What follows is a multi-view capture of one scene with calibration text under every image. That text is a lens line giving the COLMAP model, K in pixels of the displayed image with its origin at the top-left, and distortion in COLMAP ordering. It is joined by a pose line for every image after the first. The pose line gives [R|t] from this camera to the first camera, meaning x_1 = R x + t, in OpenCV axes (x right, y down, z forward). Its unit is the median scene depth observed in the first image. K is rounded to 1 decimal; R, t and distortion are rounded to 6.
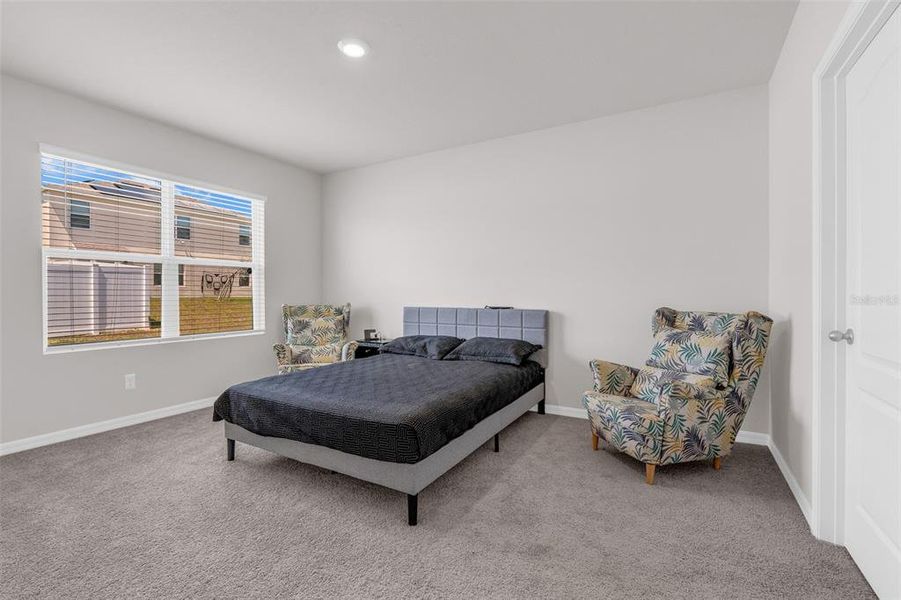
lens RADIAL K [[407.6, 0, 444.5], [0, 407.6, 295.9], [0, 0, 1]] dist [-0.018015, 0.006170]
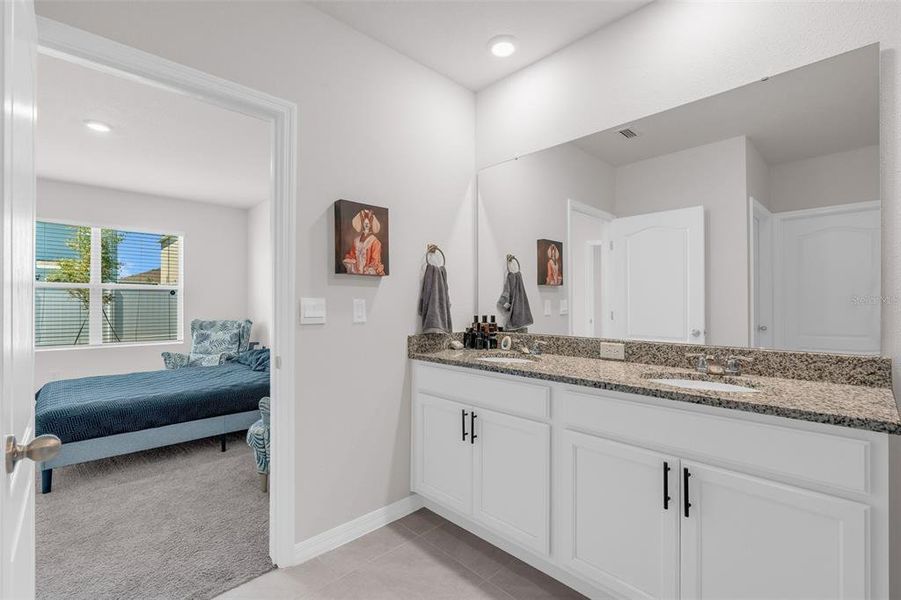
lens RADIAL K [[407.6, 0, 455.3], [0, 407.6, 298.9], [0, 0, 1]] dist [-0.018015, 0.006170]
pose [[0.963921, -0.001700, -0.266184, 0.700905], [-0.003790, 0.999791, -0.020108, -0.020487], [0.266162, 0.020392, 0.963713, 0.037789]]
